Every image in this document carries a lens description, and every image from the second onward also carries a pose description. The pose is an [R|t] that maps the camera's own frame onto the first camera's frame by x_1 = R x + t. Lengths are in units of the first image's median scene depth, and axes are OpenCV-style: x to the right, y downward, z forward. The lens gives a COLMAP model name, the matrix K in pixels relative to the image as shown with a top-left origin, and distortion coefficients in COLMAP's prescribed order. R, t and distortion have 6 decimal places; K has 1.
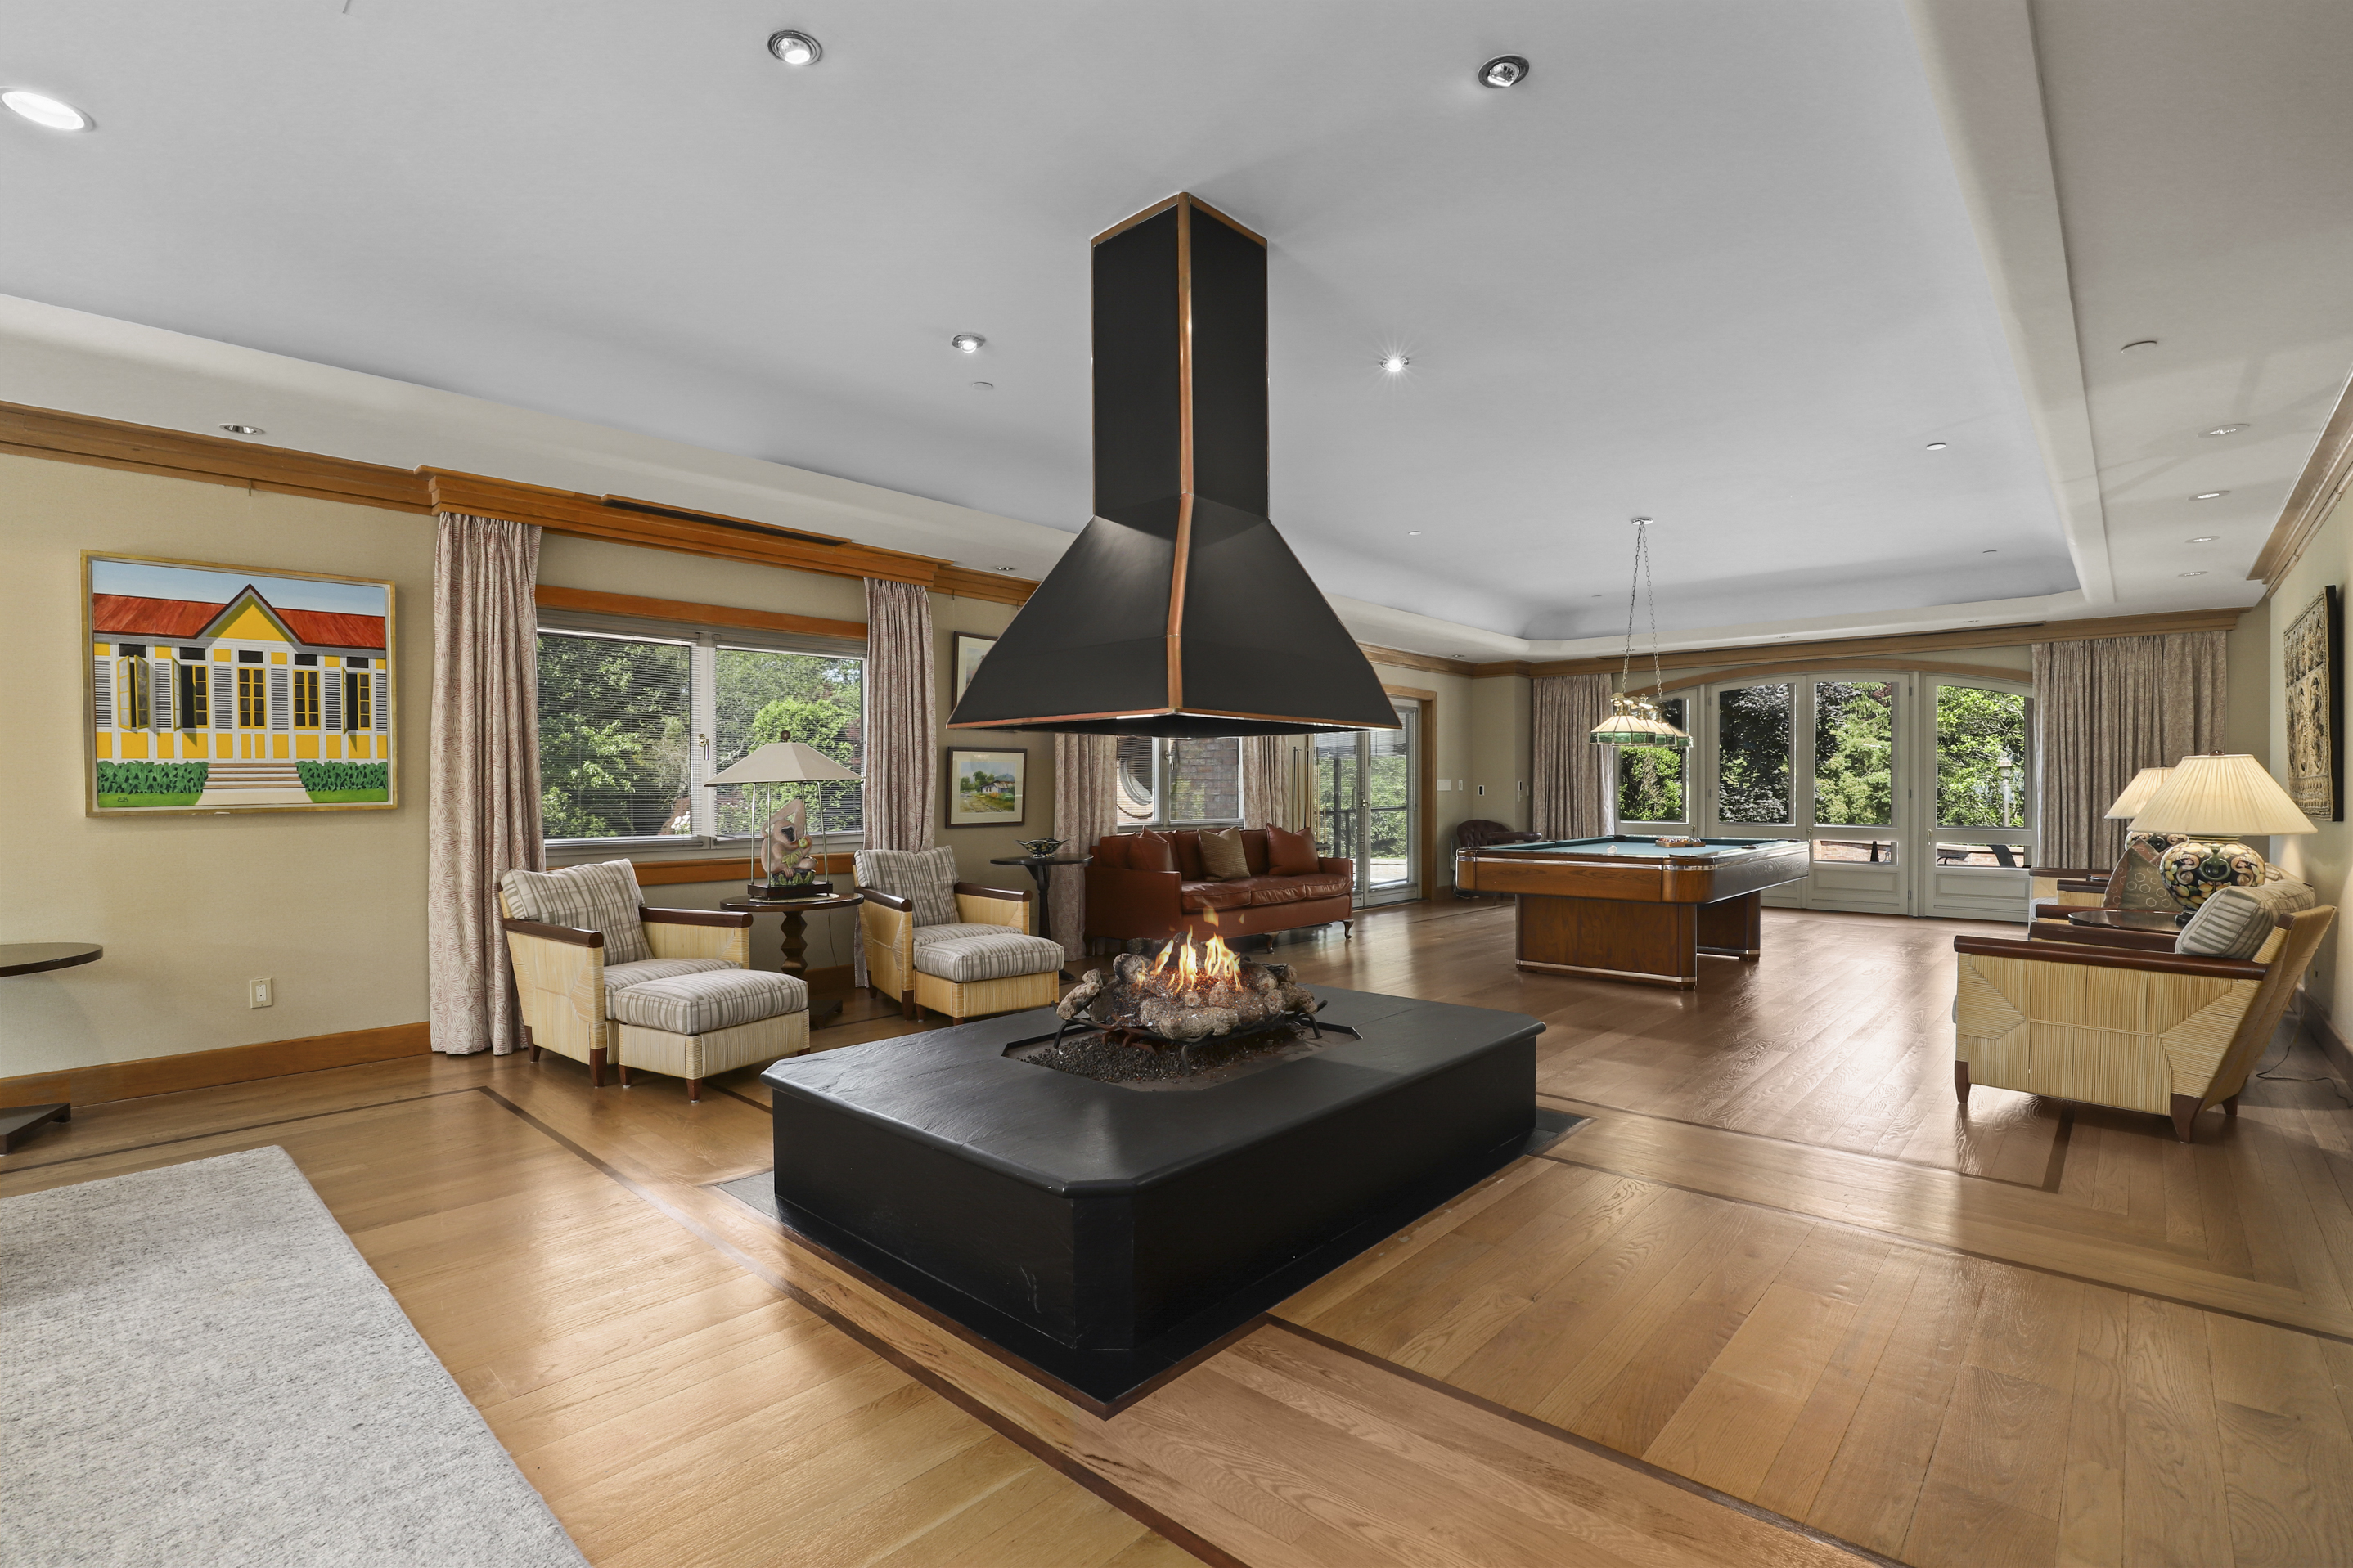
lens RADIAL K [[1077.0, 0, 1171.8], [0, 1077.0, 786.7], [0, 0, 1]] dist [-0.025192, 0.000342]
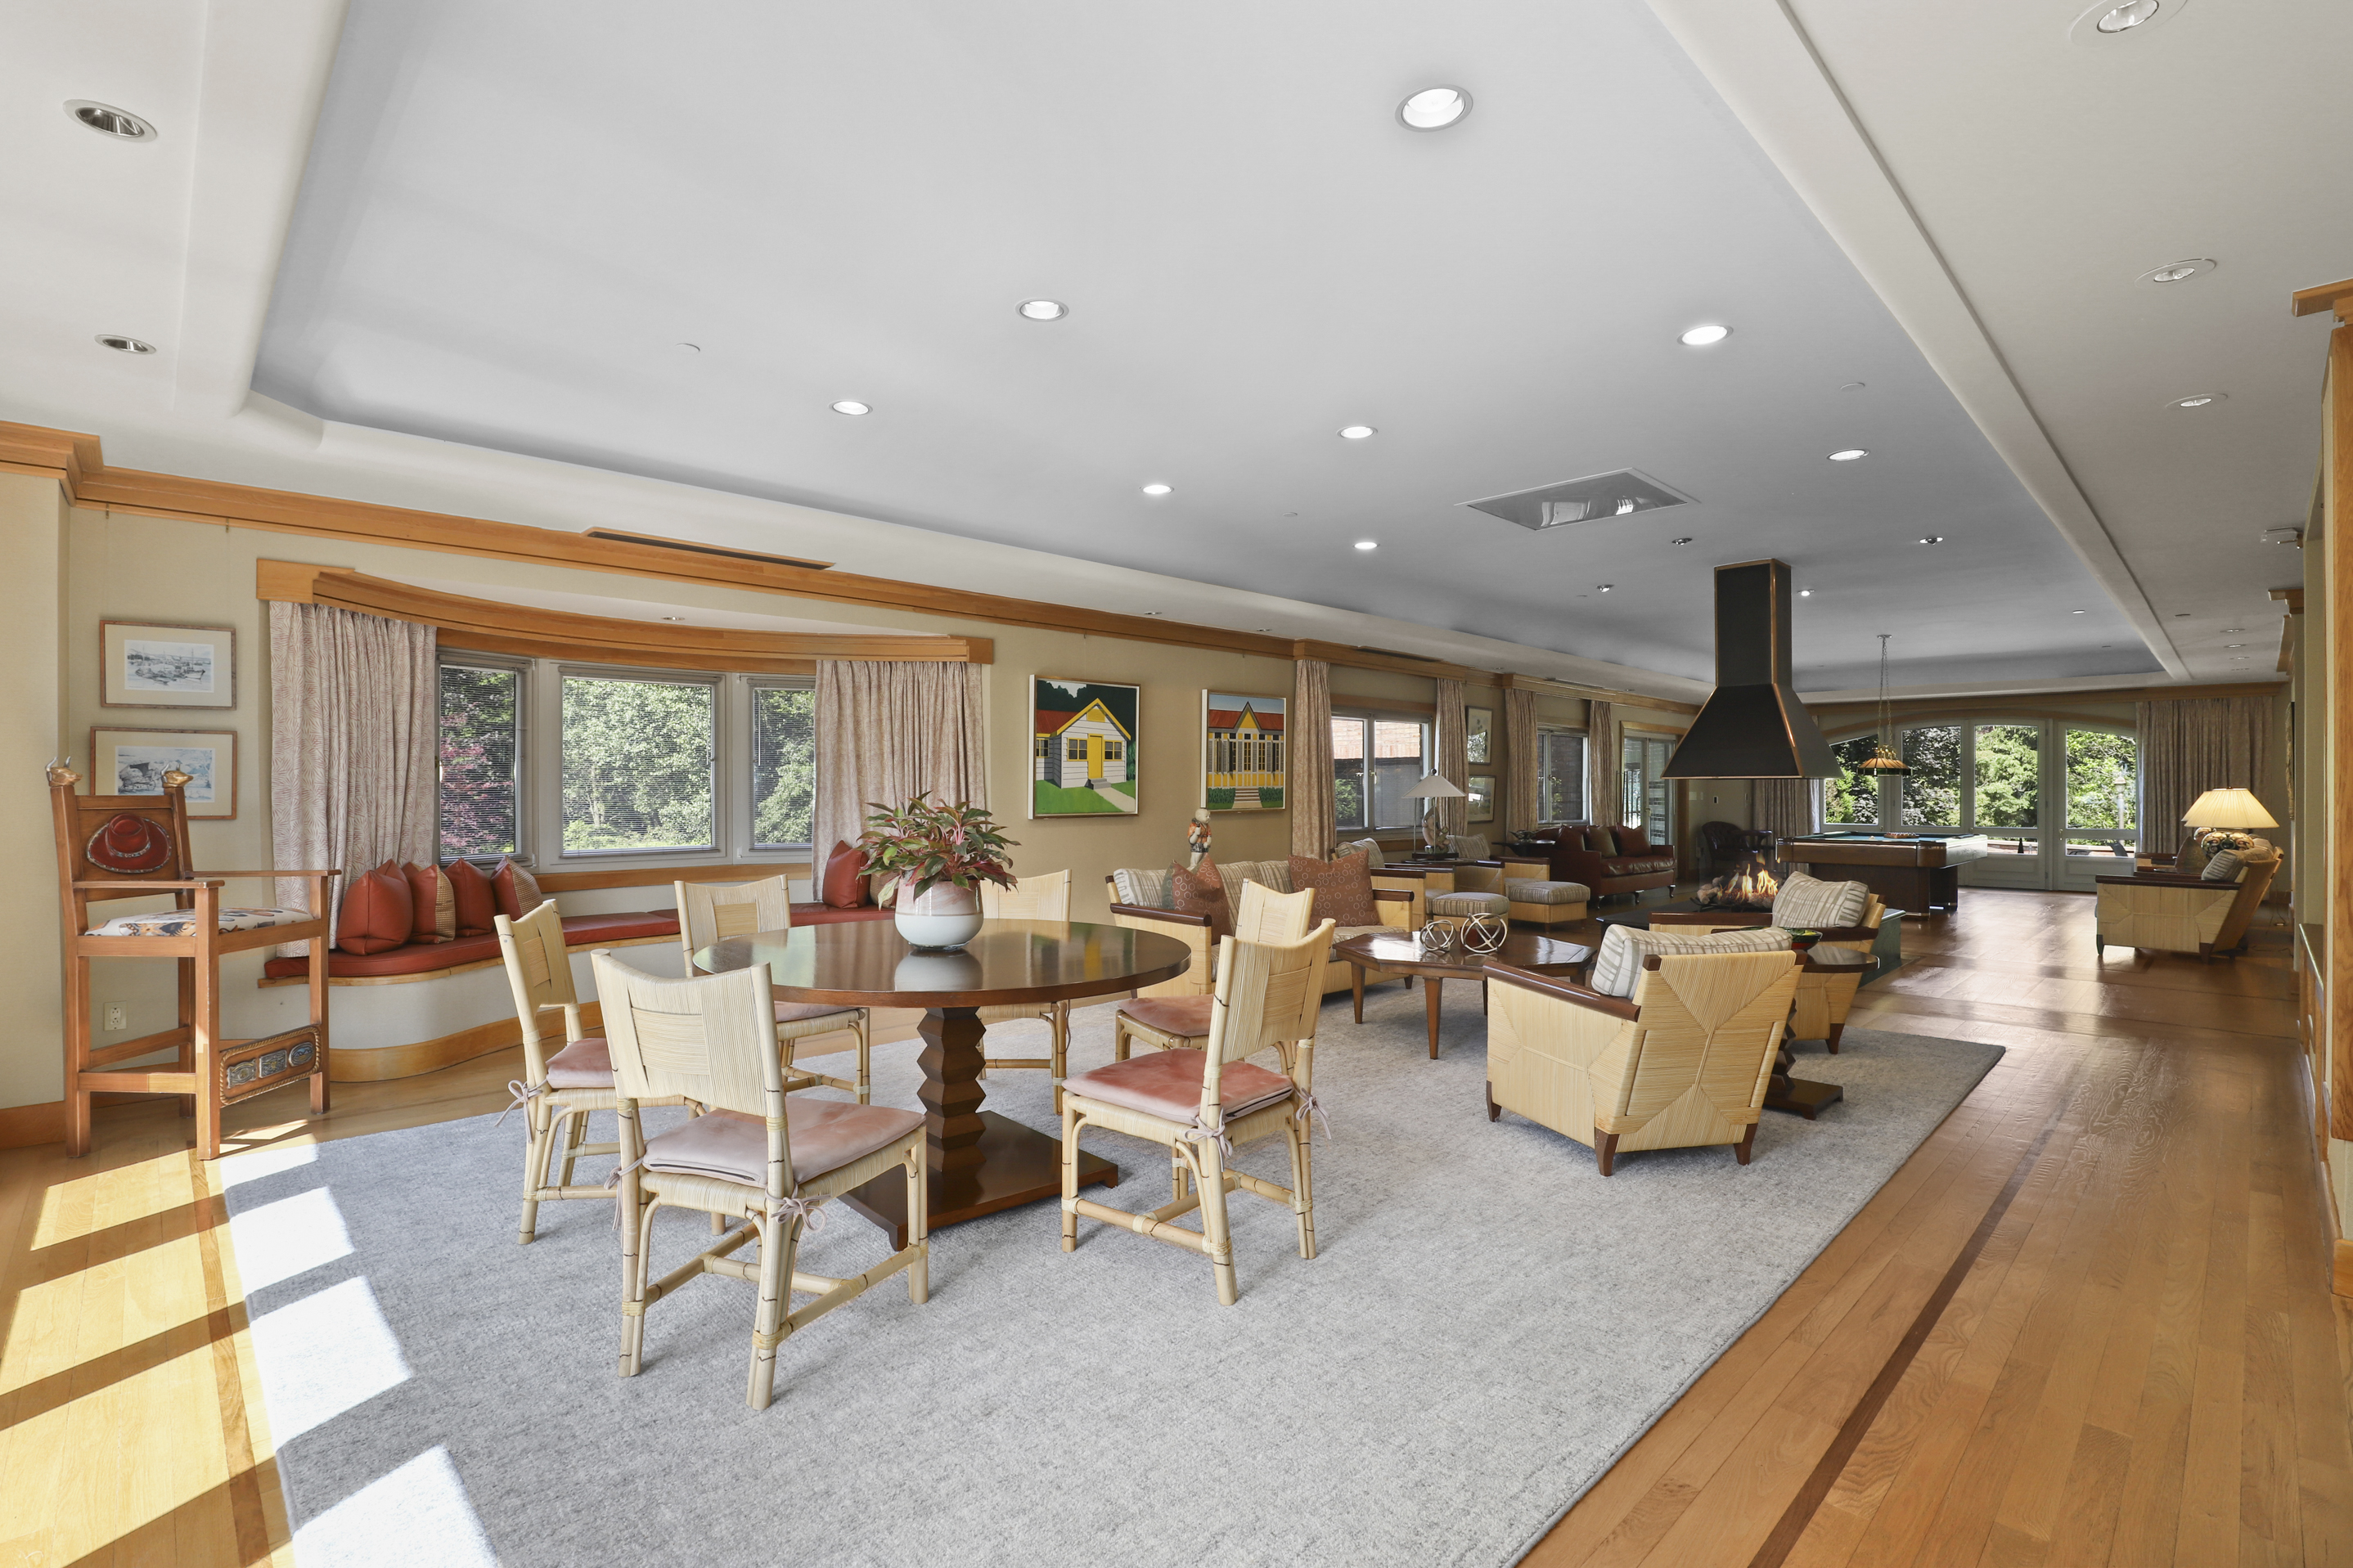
lens RADIAL K [[1077.0, 0, 1177.3], [0, 1077.0, 780.9], [0, 0, 1]] dist [-0.025192, 0.000342]
pose [[0.998374, 0.004058, -0.056850, -0.855791], [-0.004546, 0.999954, -0.008460, -0.017946], [0.056813, 0.008705, 0.998347, -1.062749]]
